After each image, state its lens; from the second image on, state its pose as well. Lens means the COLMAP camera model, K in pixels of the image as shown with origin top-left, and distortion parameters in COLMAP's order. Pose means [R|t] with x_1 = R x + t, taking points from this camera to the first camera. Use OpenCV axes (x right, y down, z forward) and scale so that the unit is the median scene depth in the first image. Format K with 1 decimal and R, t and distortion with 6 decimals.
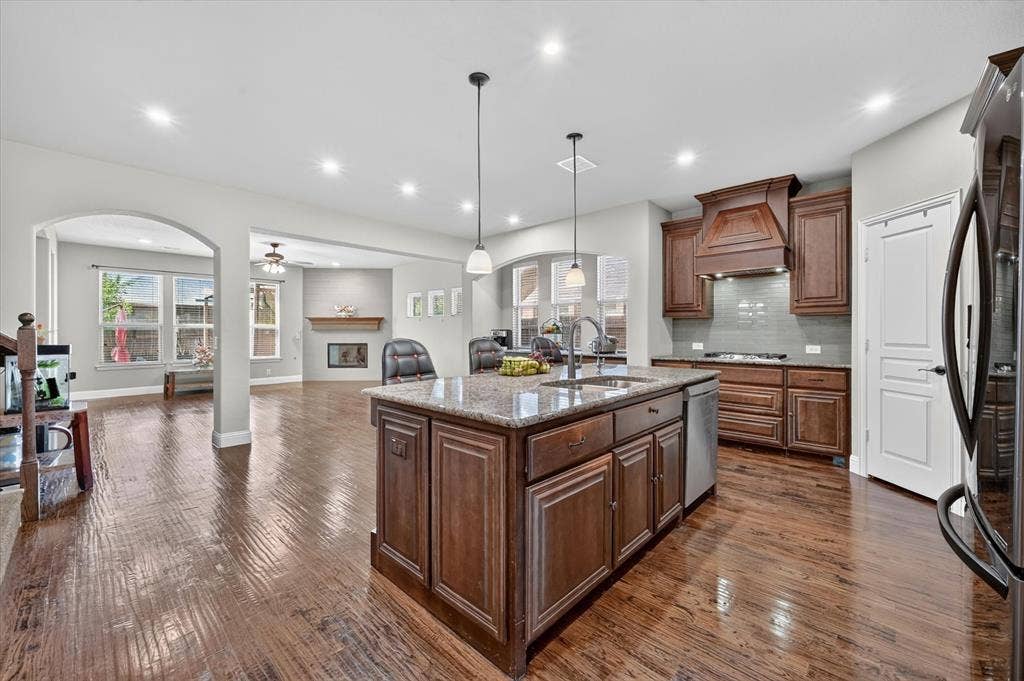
lens RADIAL K [[407.0, 0, 514.2], [0, 407.0, 331.9], [0, 0, 1]] dist [-0.013764, -0.000039]
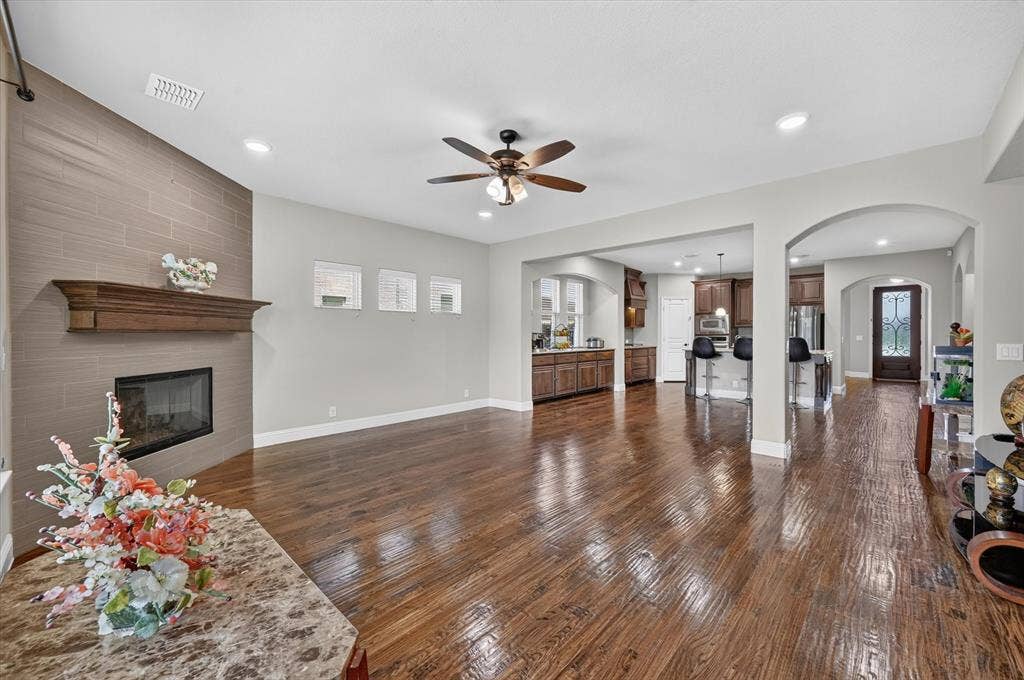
lens RADIAL K [[404.0, 0, 518.1], [0, 404.0, 336.5], [0, 0, 1]] dist [0.001162, 0.000159]
pose [[0.005739, -0.002938, 0.999979, -0.913797], [0.008606, 0.999959, 0.002888, 0.000589], [-0.999946, 0.008590, 0.005764, 0.883204]]
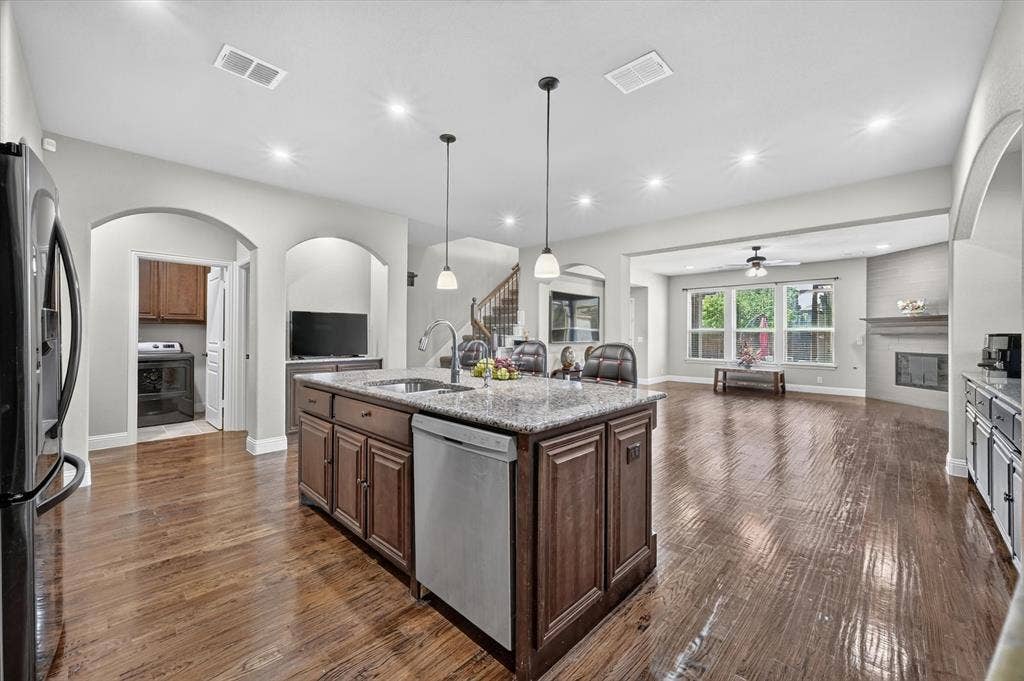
lens RADIAL K [[407.0, 0, 514.2], [0, 407.0, 331.9], [0, 0, 1]] dist [-0.013764, -0.000039]
pose [[-0.015838, -0.002511, -0.999871, 0.365050], [-0.007761, 0.999967, -0.002388, -0.002505], [0.999844, 0.007722, -0.015857, 0.376565]]
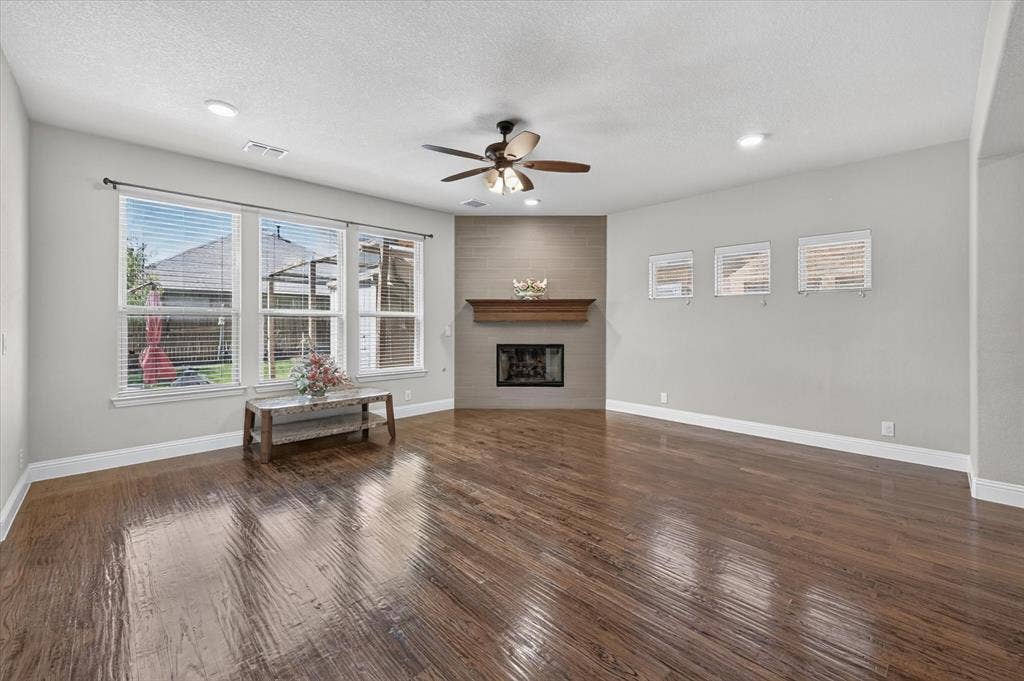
lens RADIAL K [[417.0, 0, 509.0], [0, 417.0, 322.2], [0, 0, 1]] dist [0.000412, -0.000100]
pose [[0.998202, 0.001819, -0.059906, -0.500902], [-0.002503, 0.999933, -0.011342, 0.003604], [0.059881, 0.011472, 0.998140, 0.493313]]
